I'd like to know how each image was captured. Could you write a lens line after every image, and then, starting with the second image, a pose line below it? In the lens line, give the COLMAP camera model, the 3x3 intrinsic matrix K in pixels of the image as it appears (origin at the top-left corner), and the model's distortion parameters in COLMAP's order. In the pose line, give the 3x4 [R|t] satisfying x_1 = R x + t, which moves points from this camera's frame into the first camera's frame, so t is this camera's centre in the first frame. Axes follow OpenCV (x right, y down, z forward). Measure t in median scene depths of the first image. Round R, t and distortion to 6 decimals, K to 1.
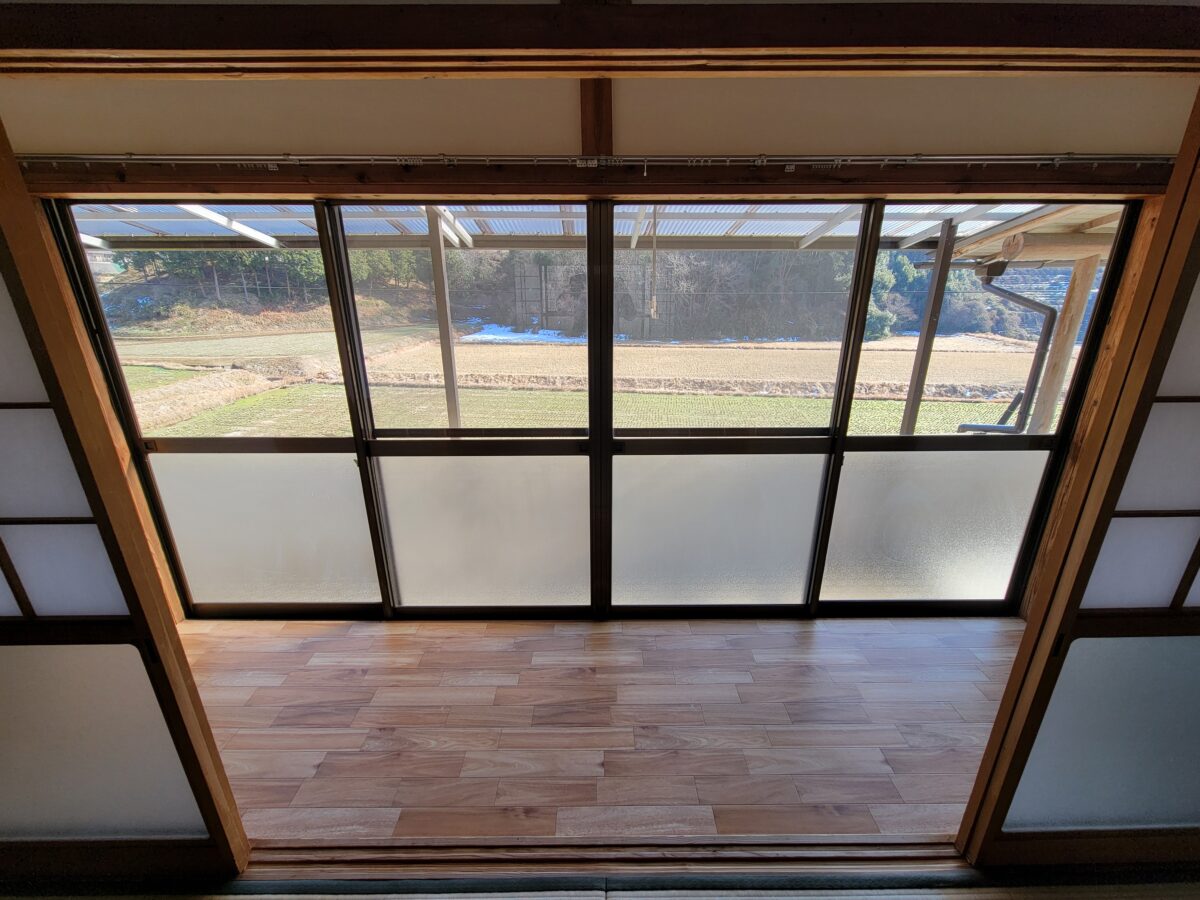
lens RADIAL K [[487.6, 0, 597.4], [0, 487.6, 447.1], [0, 0, 1]] dist [0.002936, -0.001179]
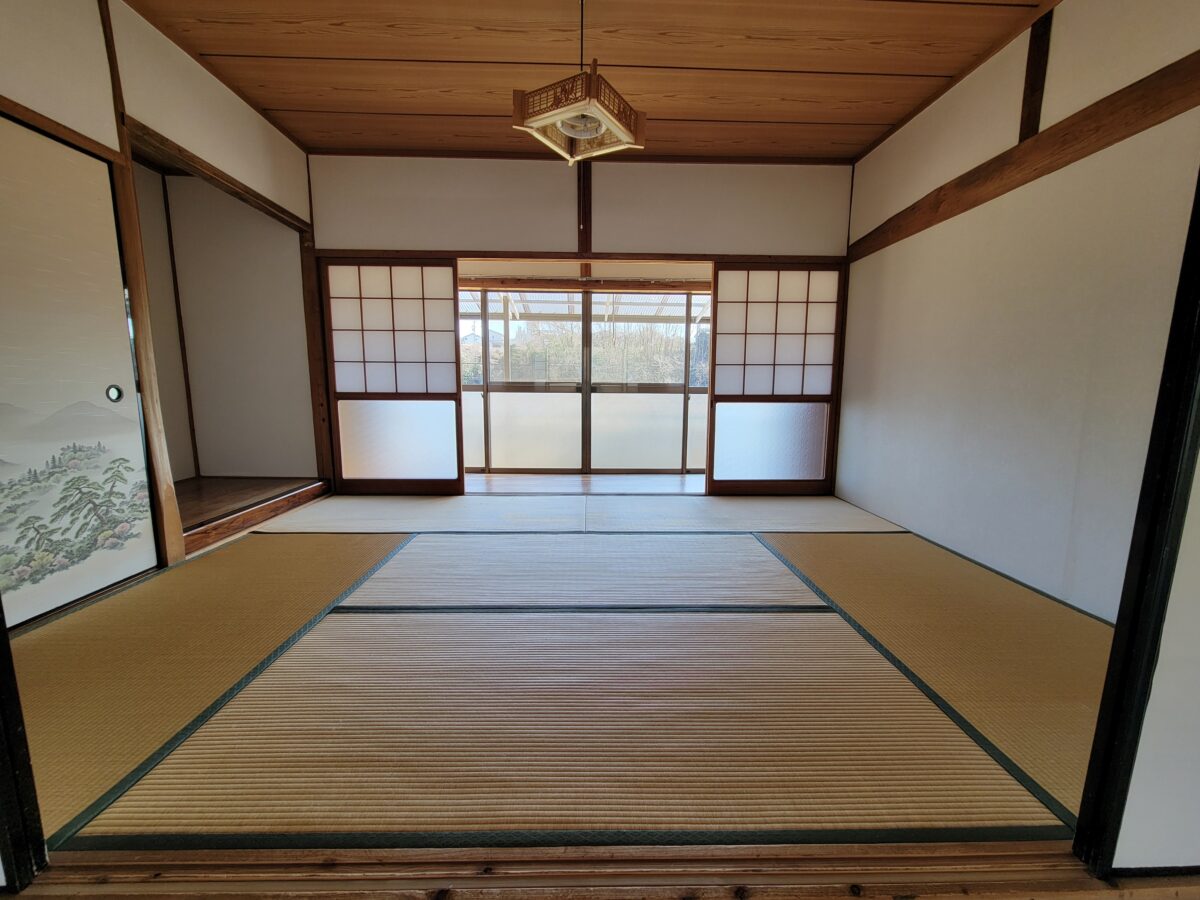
lens RADIAL K [[487.6, 0, 597.4], [0, 487.6, 447.1], [0, 0, 1]] dist [0.002936, -0.001179]
pose [[0.999784, 0.009826, 0.018297, 0.019518], [-0.006152, 0.981571, -0.190997, 0.716863], [-0.019837, 0.190843, 0.981420, -1.248271]]
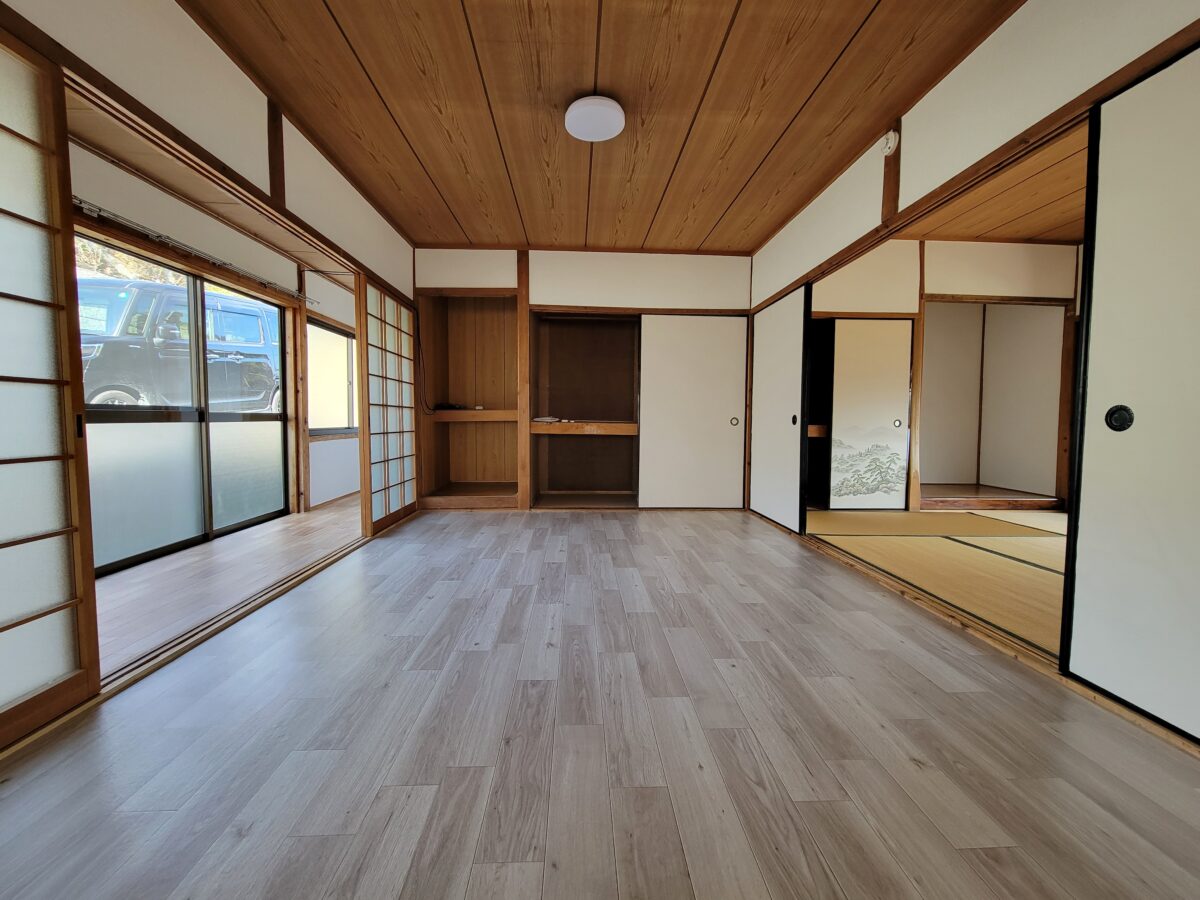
lens RADIAL K [[487.6, 0, 597.4], [0, 487.6, 447.1], [0, 0, 1]] dist [0.002936, -0.001179]
pose [[0.037916, 0.059217, -0.997525, 1.139124], [-0.327088, 0.943987, 0.043606, 0.863215], [0.944233, 0.324625, 0.055161, -1.611648]]
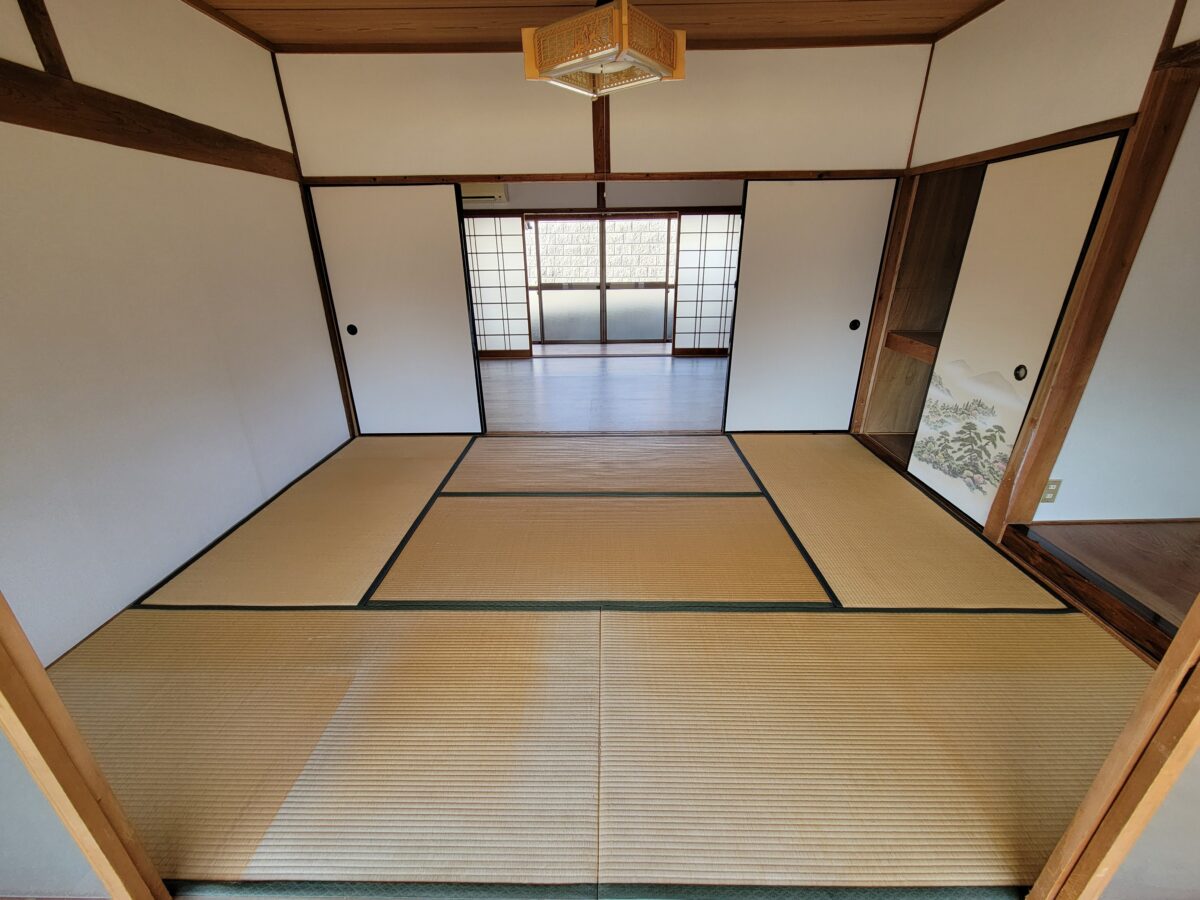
lens RADIAL K [[487.6, 0, 597.4], [0, 487.6, 447.1], [0, 0, 1]] dist [0.002936, -0.001179]
pose [[-0.999816, 0.003625, 0.018848, -0.000083], [0.015100, 0.754721, 0.655872, -0.156083], [-0.011848, 0.656035, -0.754637, 0.613780]]
